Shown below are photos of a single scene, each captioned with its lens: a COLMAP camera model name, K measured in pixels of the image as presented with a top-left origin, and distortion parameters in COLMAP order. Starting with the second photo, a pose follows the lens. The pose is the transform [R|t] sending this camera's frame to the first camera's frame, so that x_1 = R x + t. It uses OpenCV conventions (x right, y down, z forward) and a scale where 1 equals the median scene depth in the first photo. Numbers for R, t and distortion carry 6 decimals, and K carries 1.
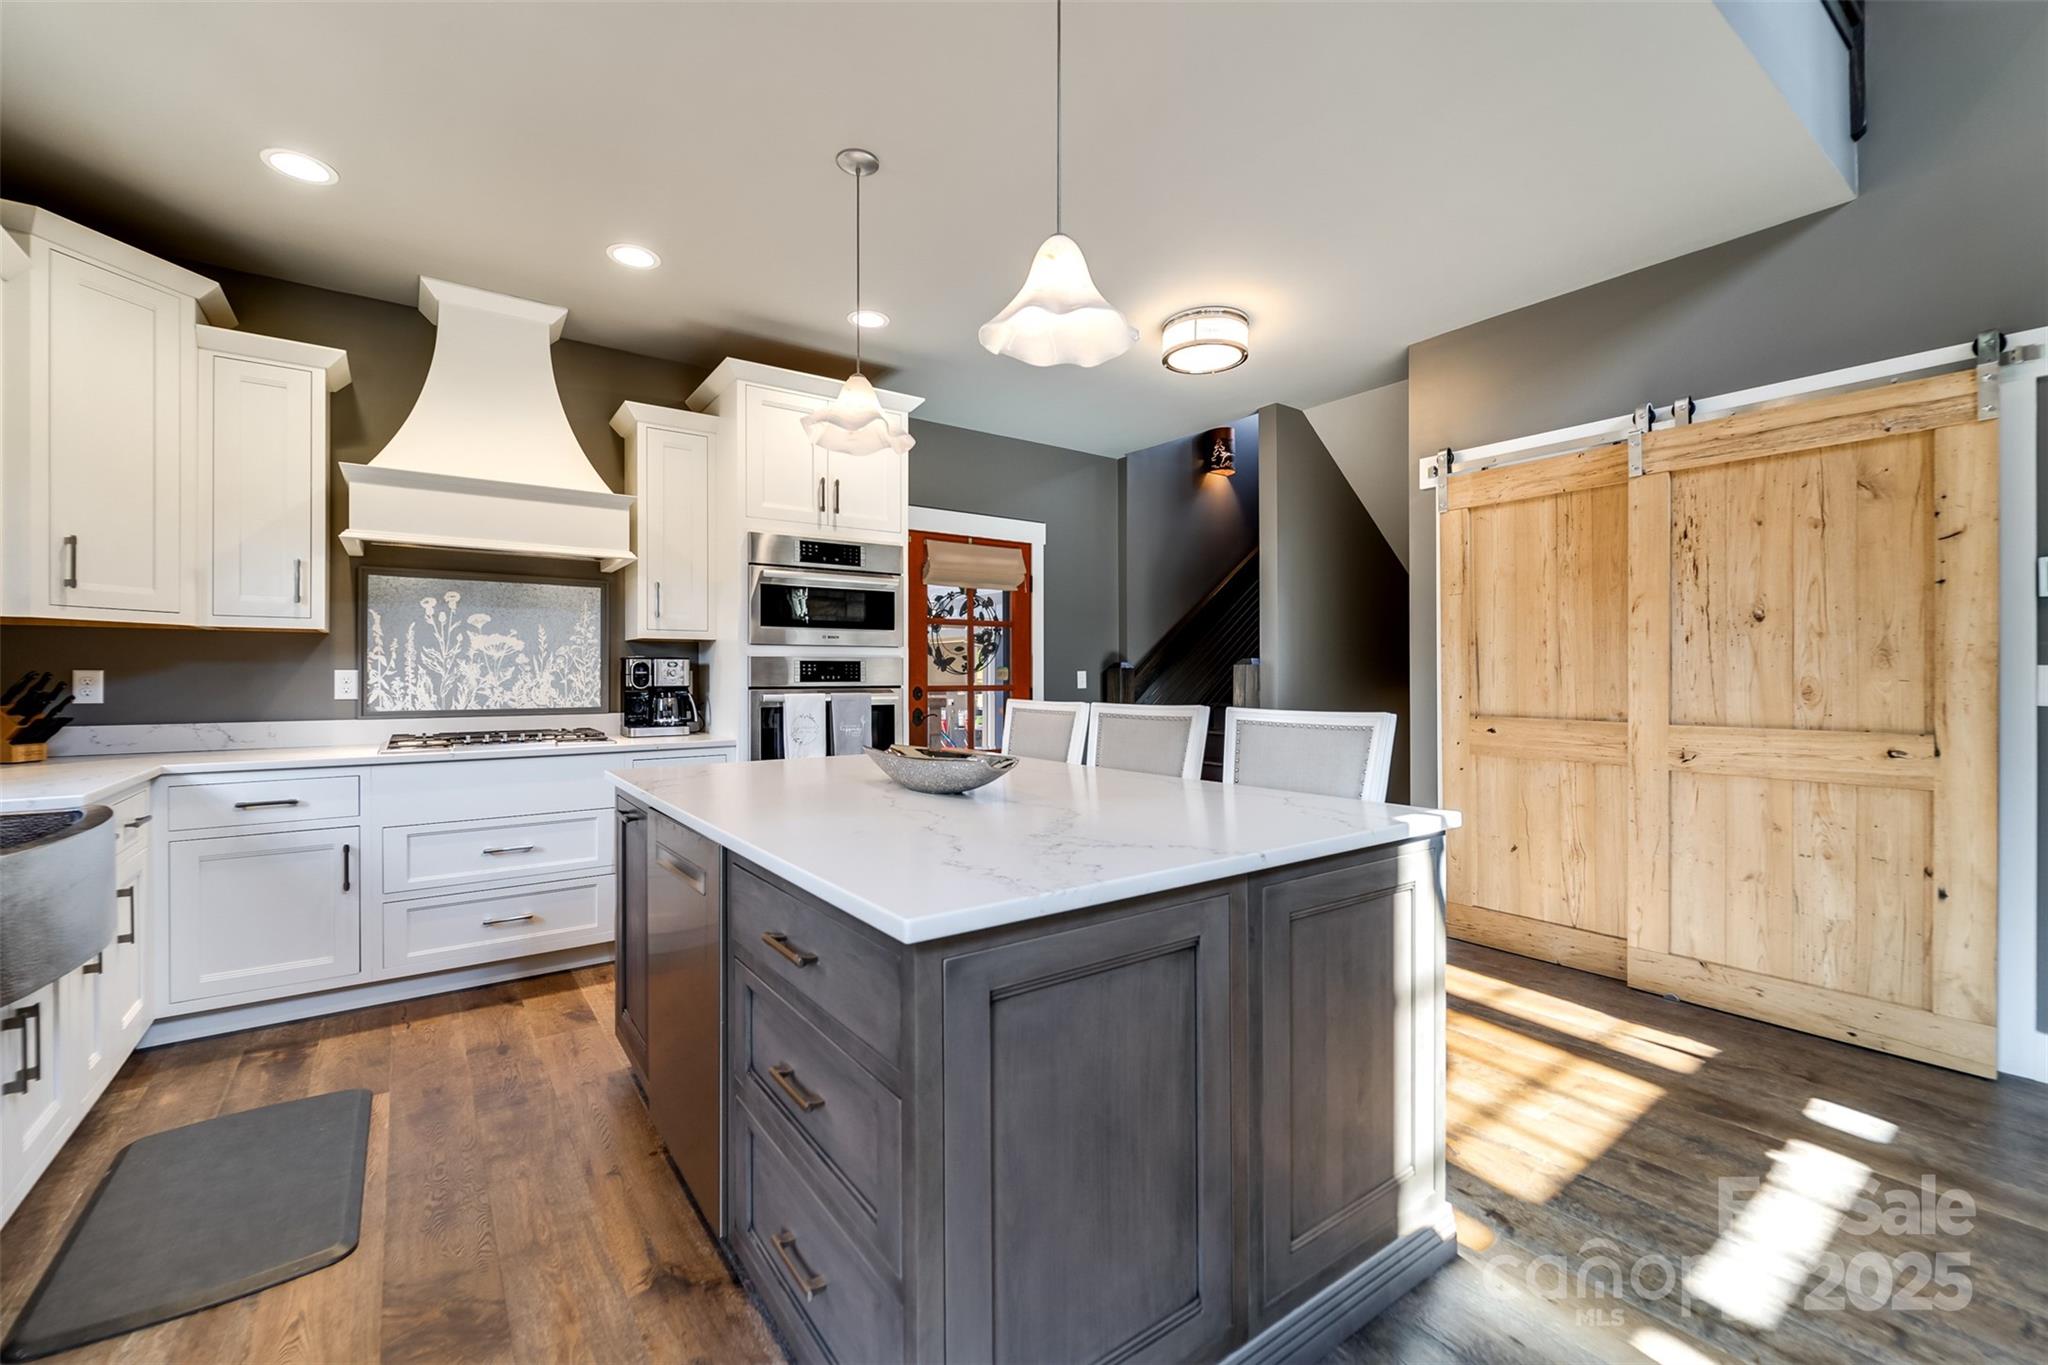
lens RADIAL K [[828.5, 0, 1035.4], [0, 828.5, 680.4], [0, 0, 1]] dist [0.000438, 0.000556]
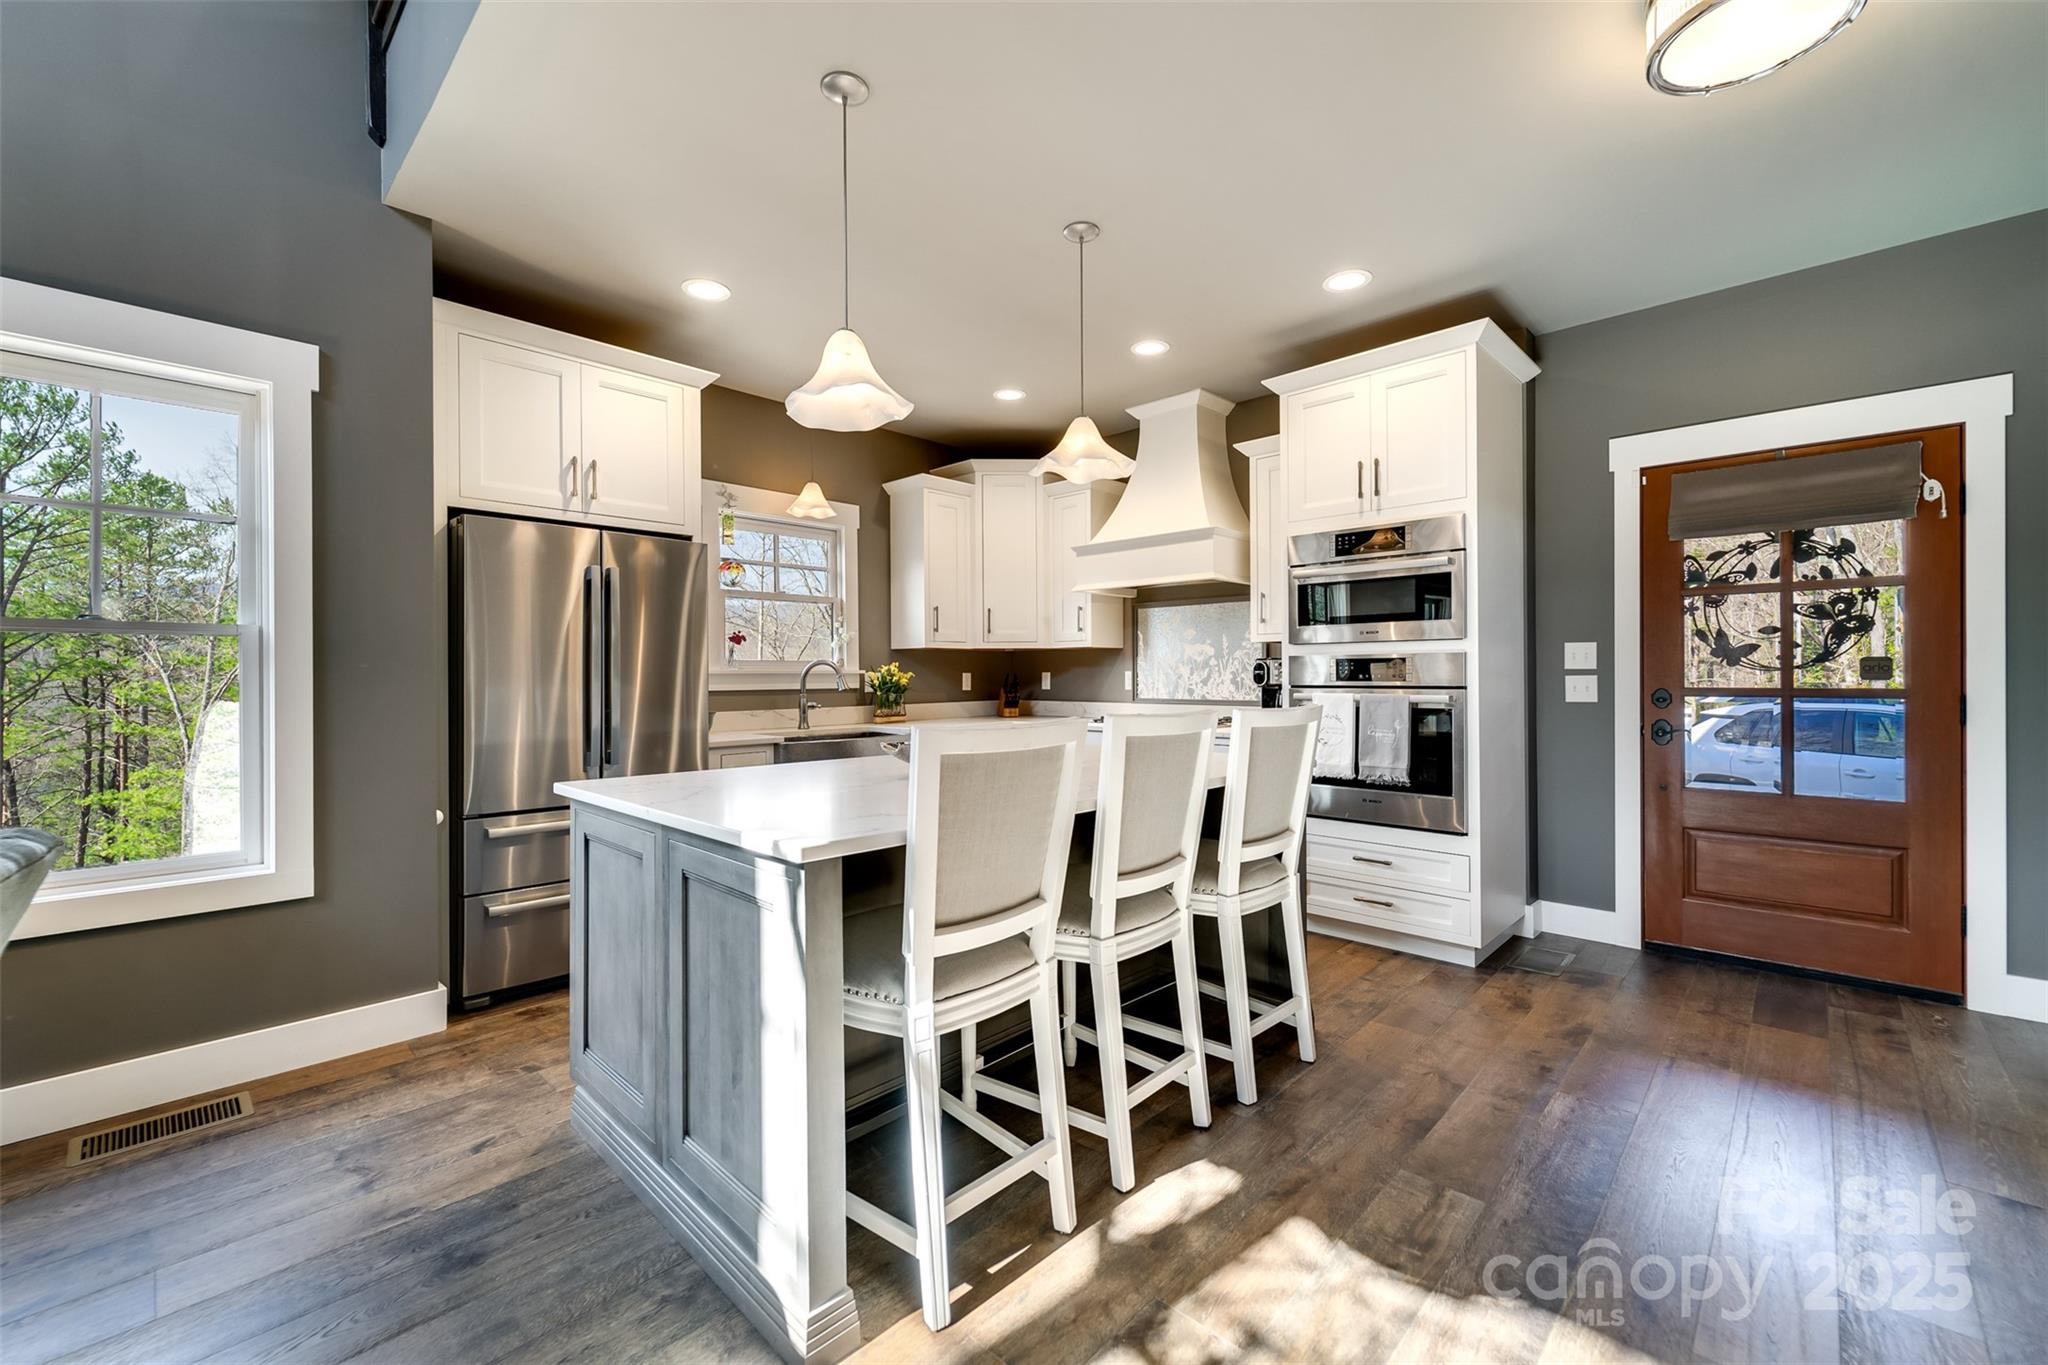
lens RADIAL K [[828.5, 0, 1039.6], [0, 828.5, 675.7], [0, 0, 1]] dist [0.000438, 0.000556]
pose [[0.189348, 0.002106, -0.981908, 0.592225], [-0.001332, 0.999997, 0.001888, -0.005927], [0.981909, 0.000950, 0.189350, 0.474074]]
